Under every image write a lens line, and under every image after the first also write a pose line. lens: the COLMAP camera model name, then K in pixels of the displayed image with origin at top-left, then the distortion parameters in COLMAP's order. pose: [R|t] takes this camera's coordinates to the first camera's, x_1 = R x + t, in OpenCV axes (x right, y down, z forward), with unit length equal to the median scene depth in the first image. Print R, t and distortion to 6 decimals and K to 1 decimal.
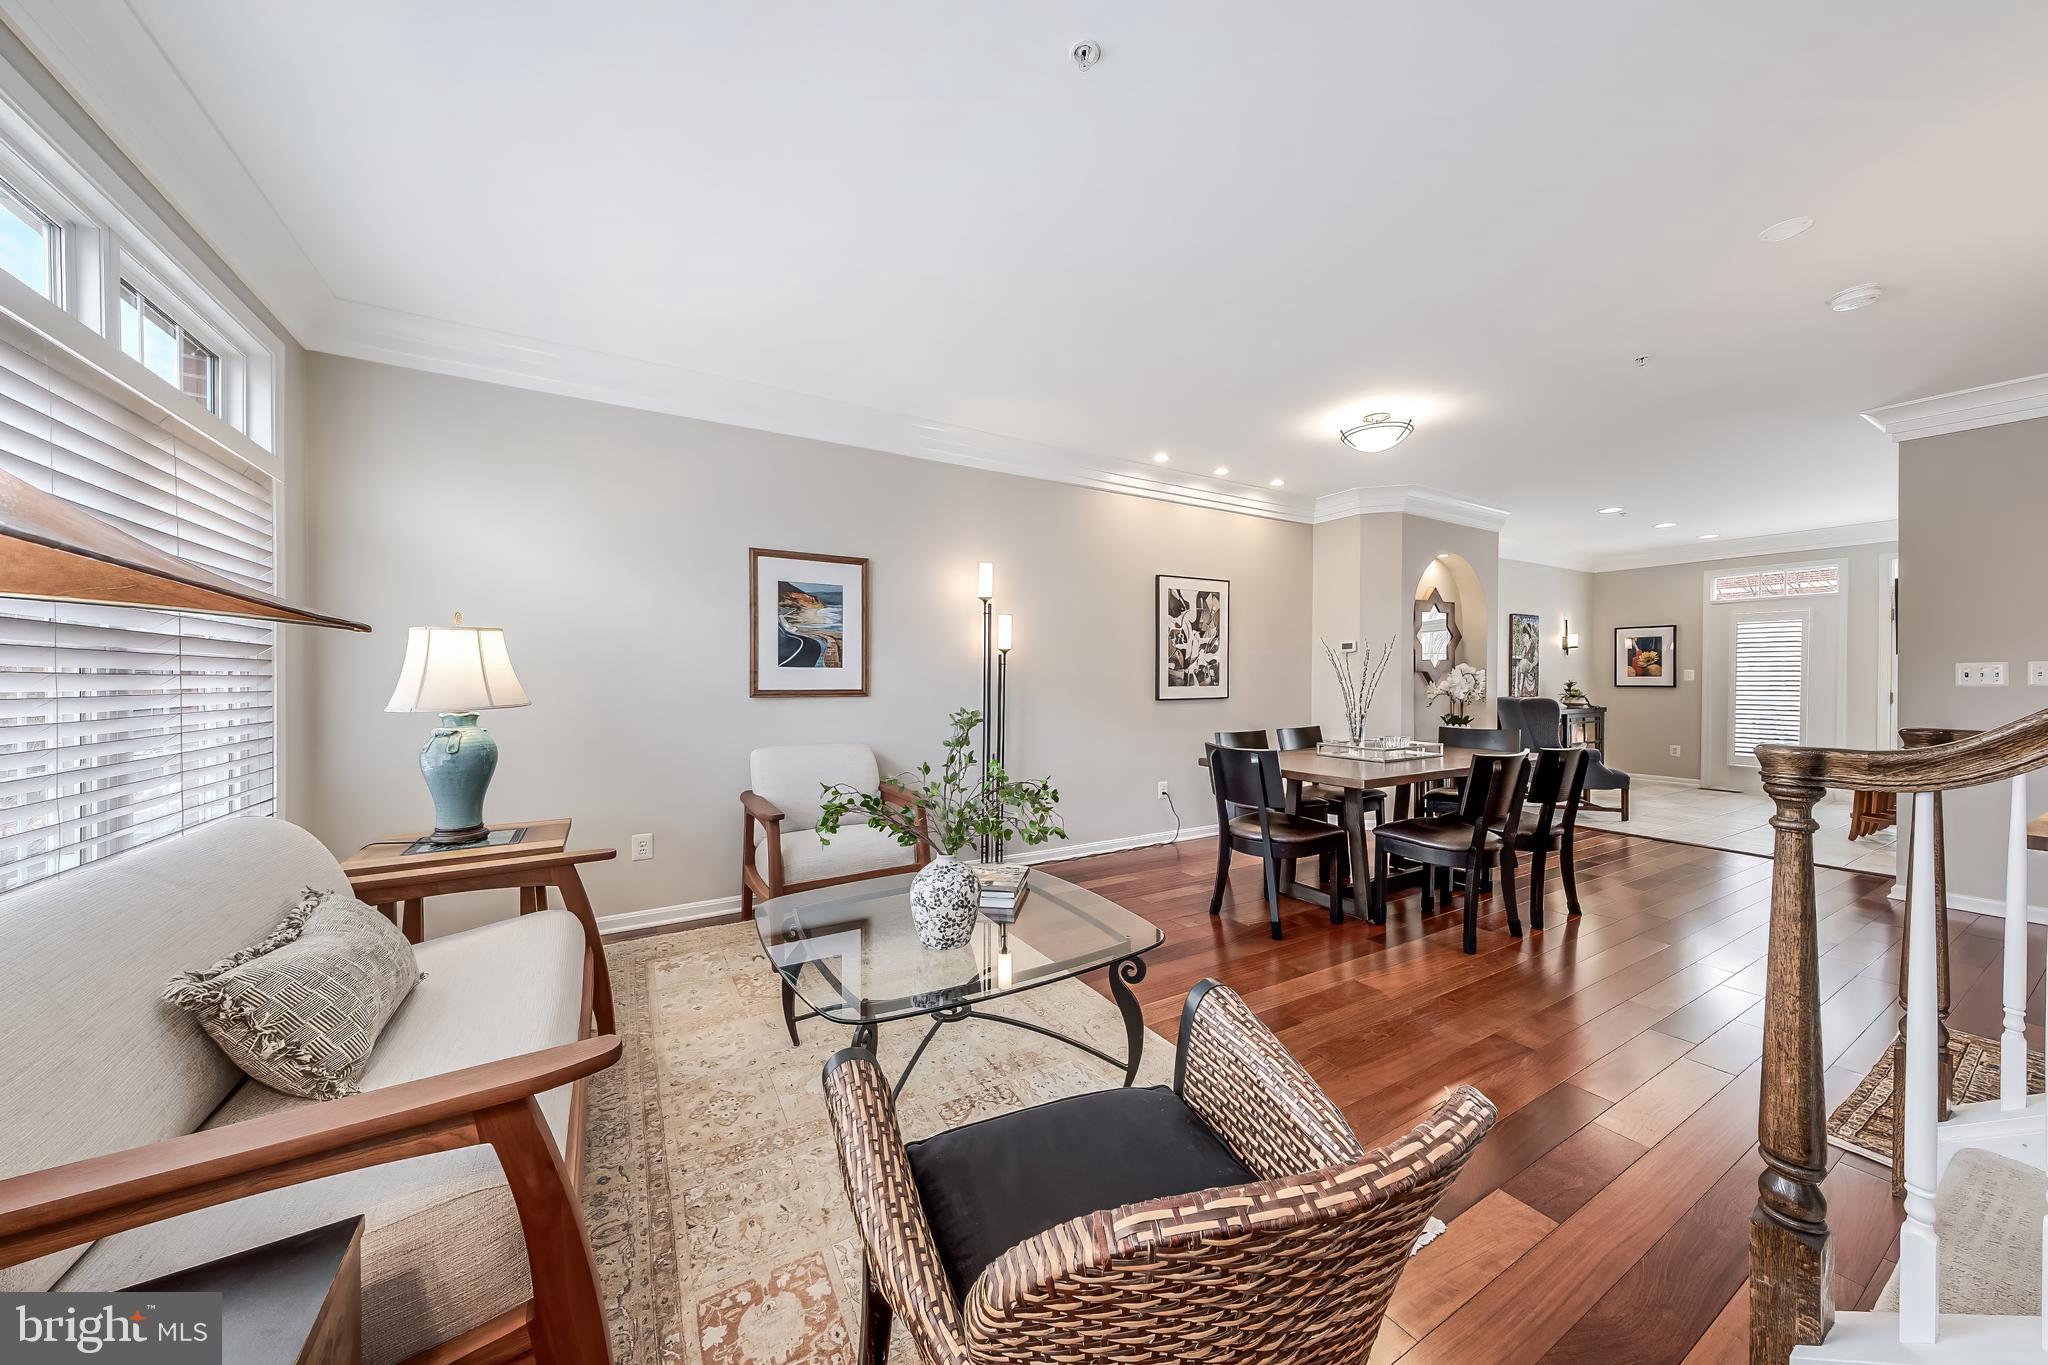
lens RADIAL K [[679.9, 0, 1024.9], [0, 679.9, 690.4], [0, 0, 1]] dist [0.001251, -0.000037]
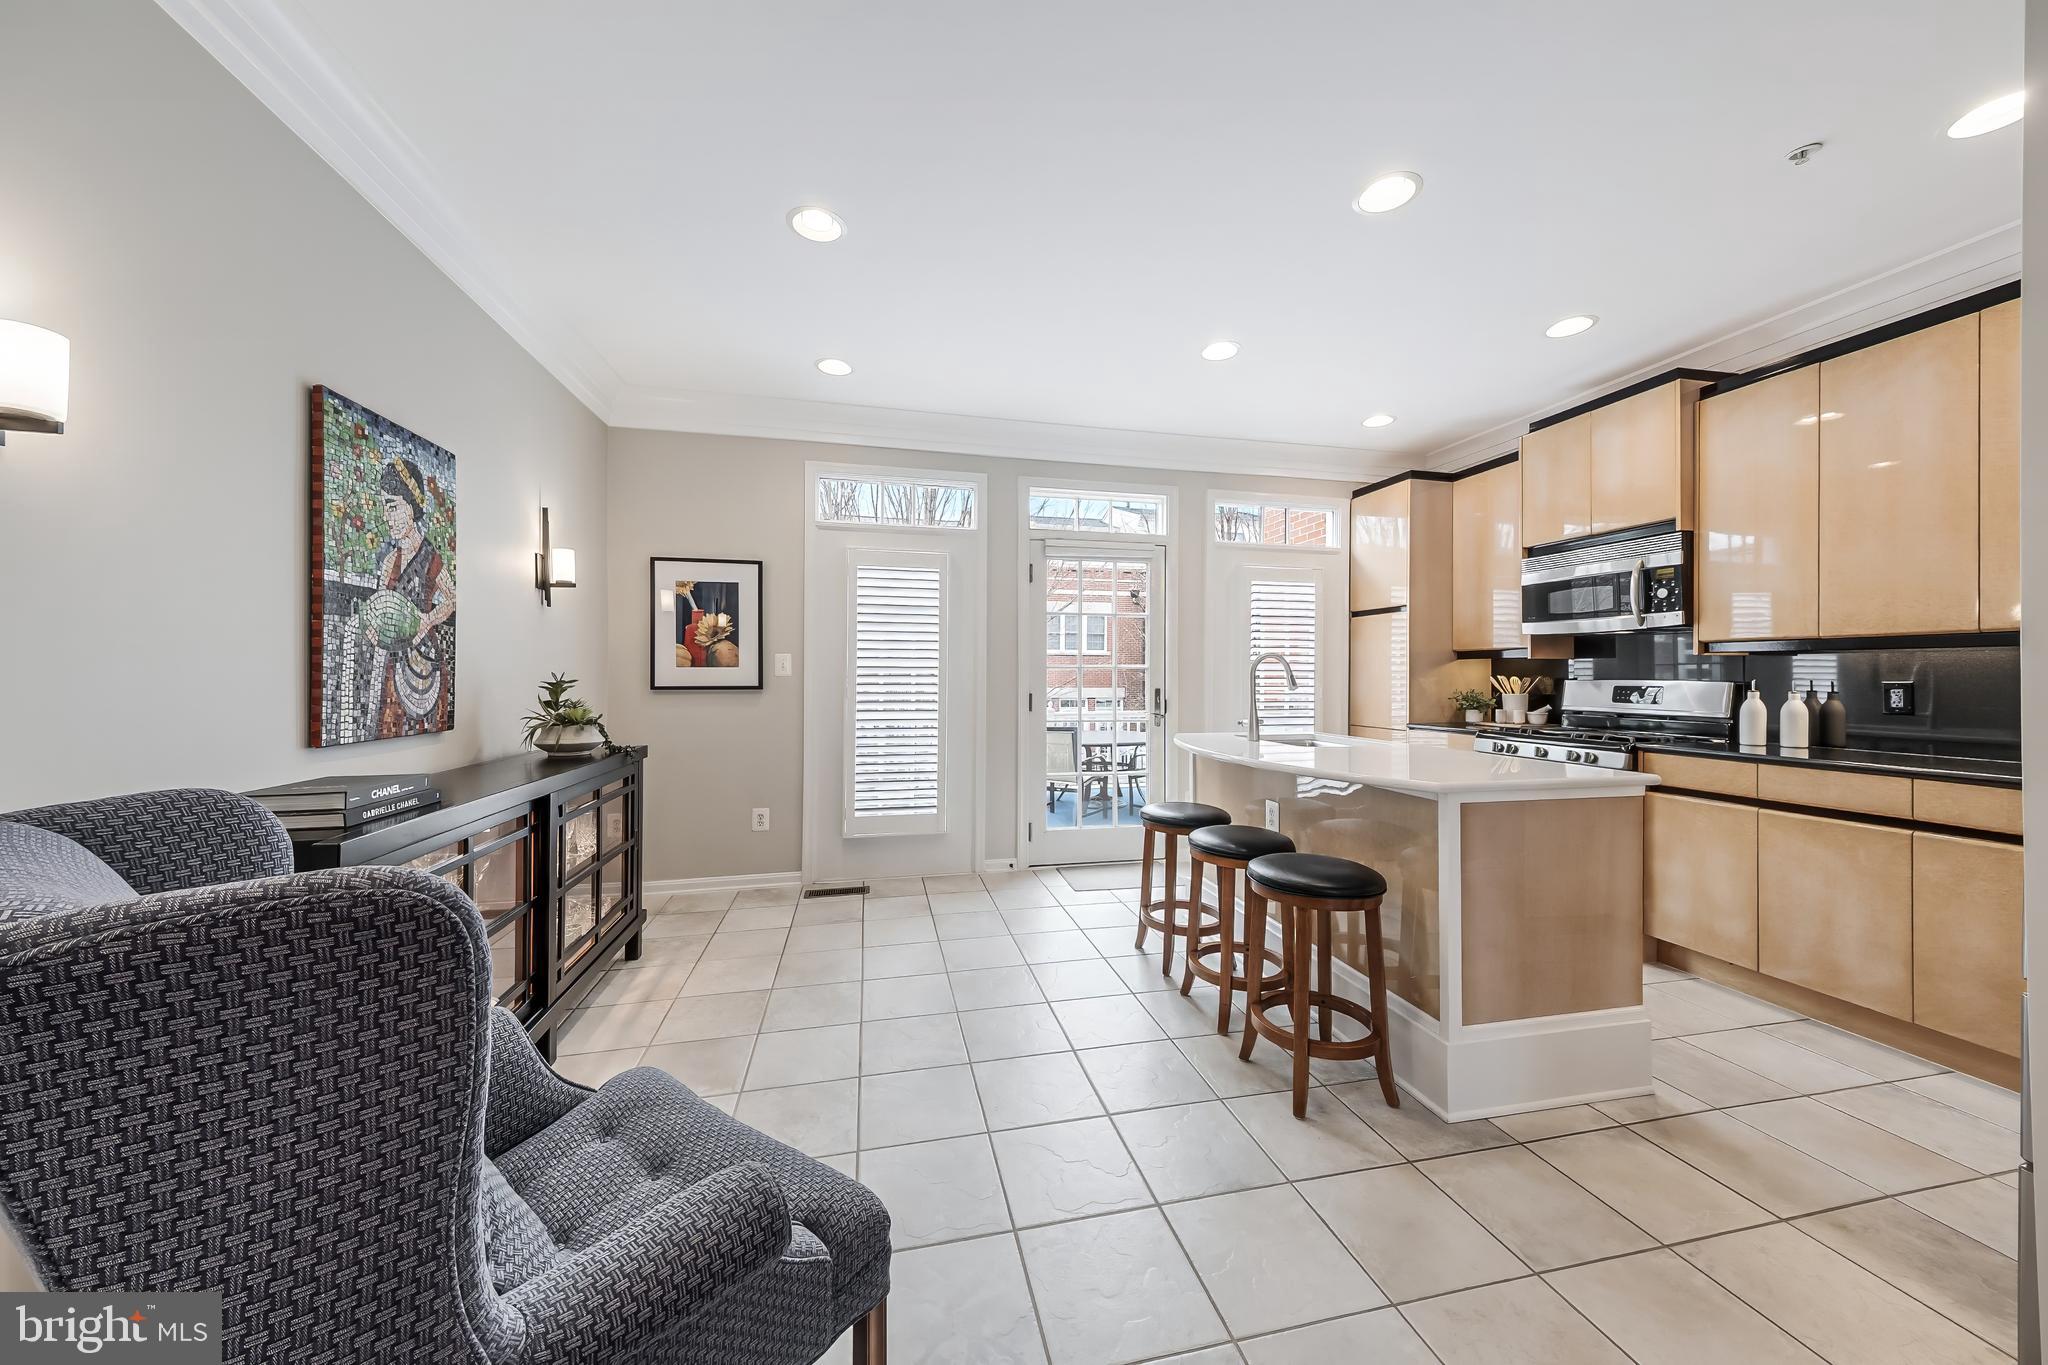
lens RADIAL K [[696.1, 0, 1028.2], [0, 696.1, 680.5], [0, 0, 1]] dist [0.010958, -0.000023]
pose [[0.296724, -0.003195, 0.954958, 0.835914], [0.011632, 0.999932, -0.000269, -0.013639], [-0.954892, 0.011188, 0.296741, 1.044307]]
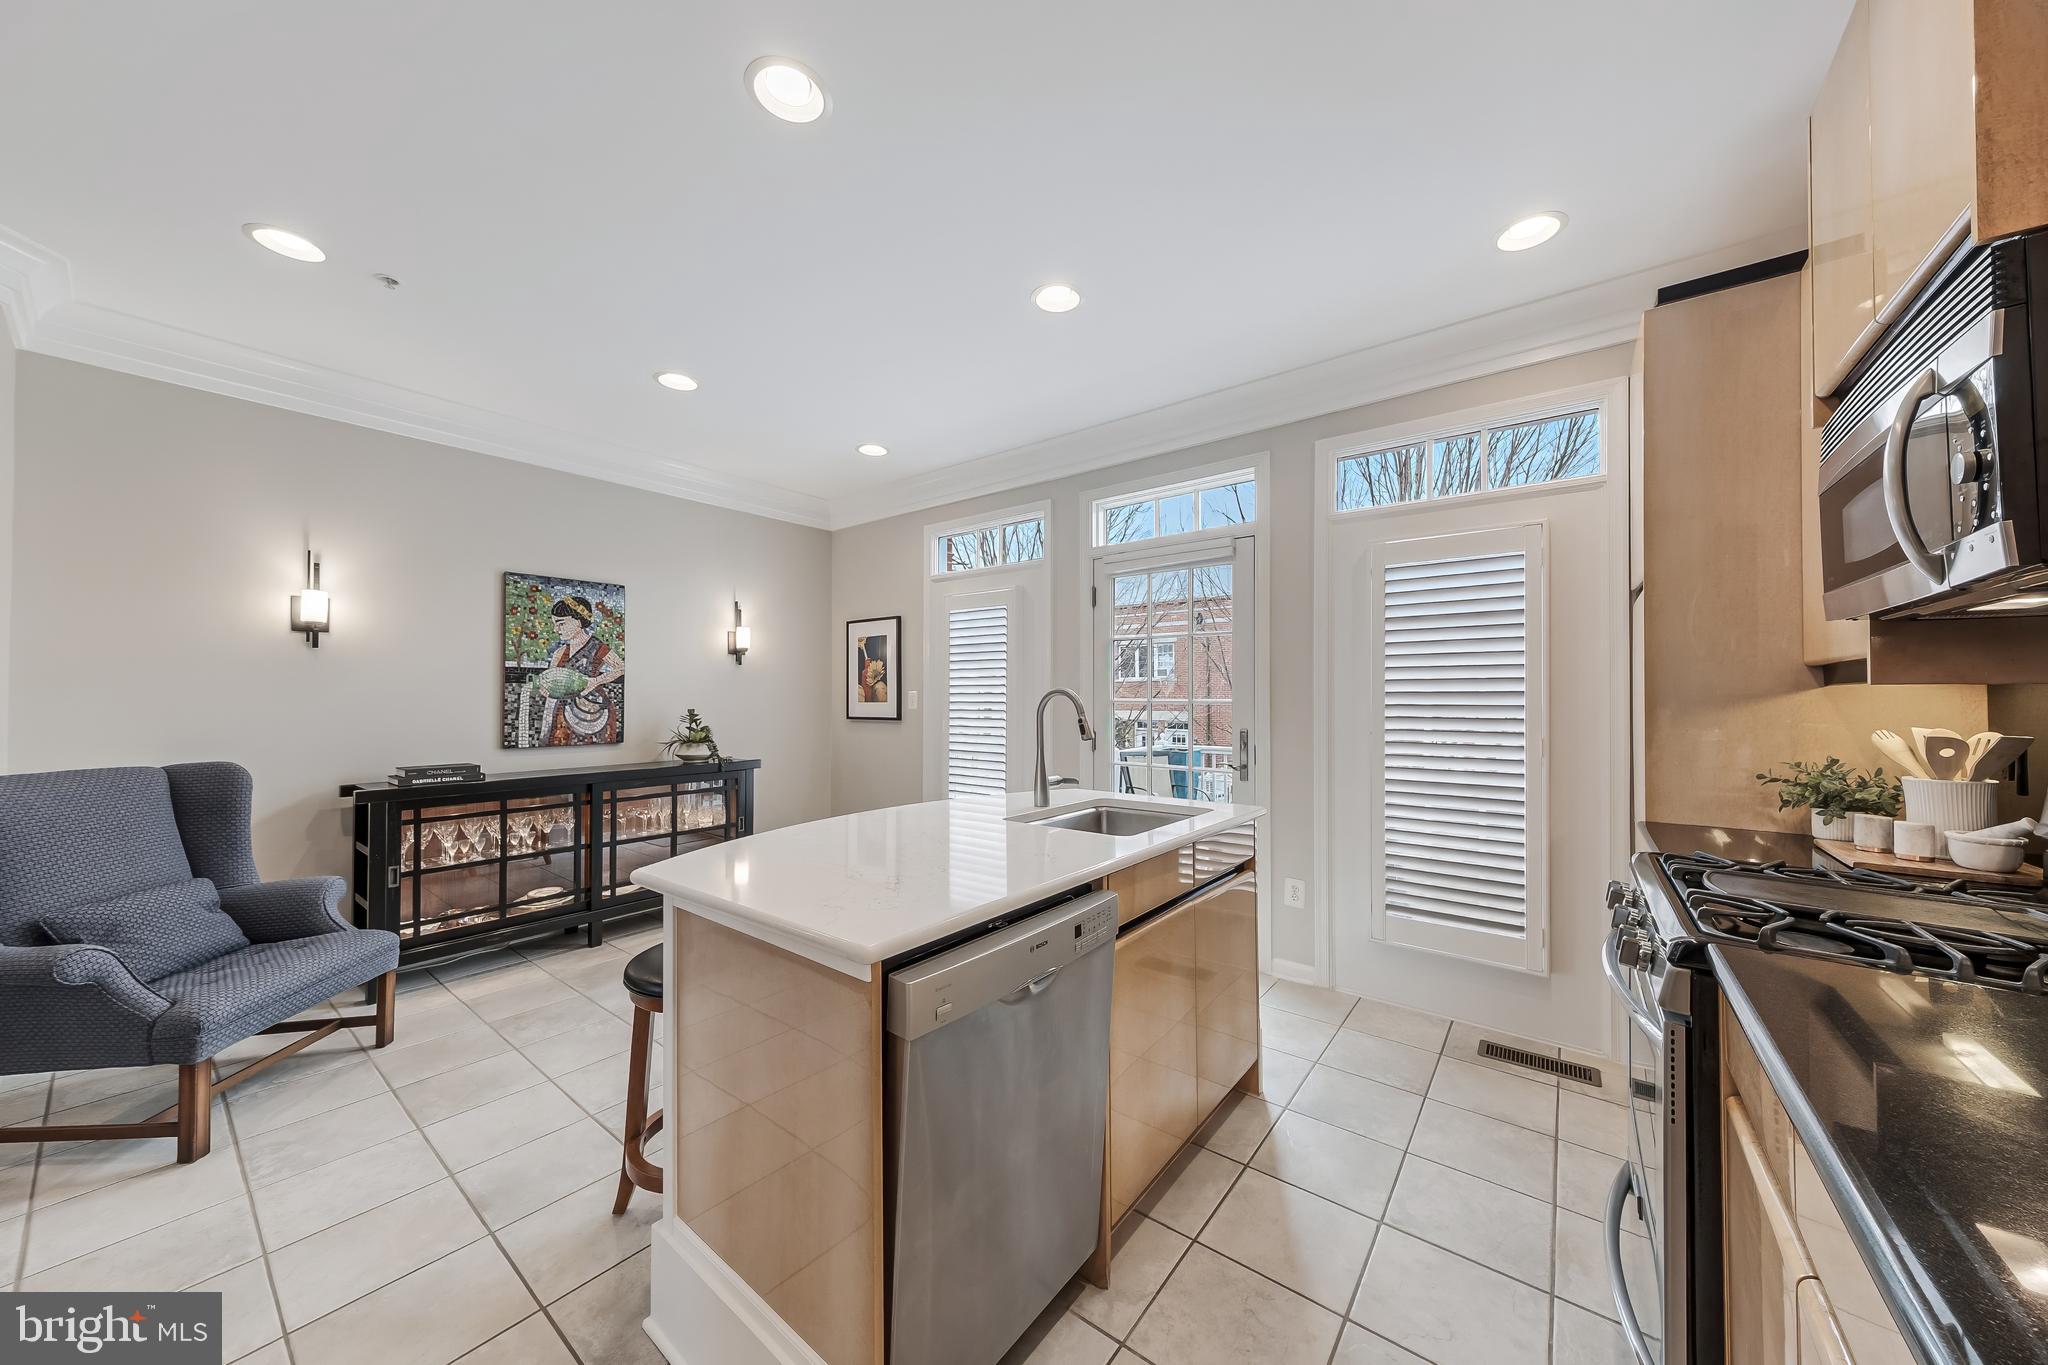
lens RADIAL K [[681.0, 0, 1029.6], [0, 681.0, 691.8], [0, 0, 1]] dist [0.019936, -0.000020]
pose [[0.928600, 0.005308, 0.371044, 1.311003], [0.003030, 0.999756, -0.021886, -0.025672], [-0.371070, 0.021448, 0.928357, 0.629569]]
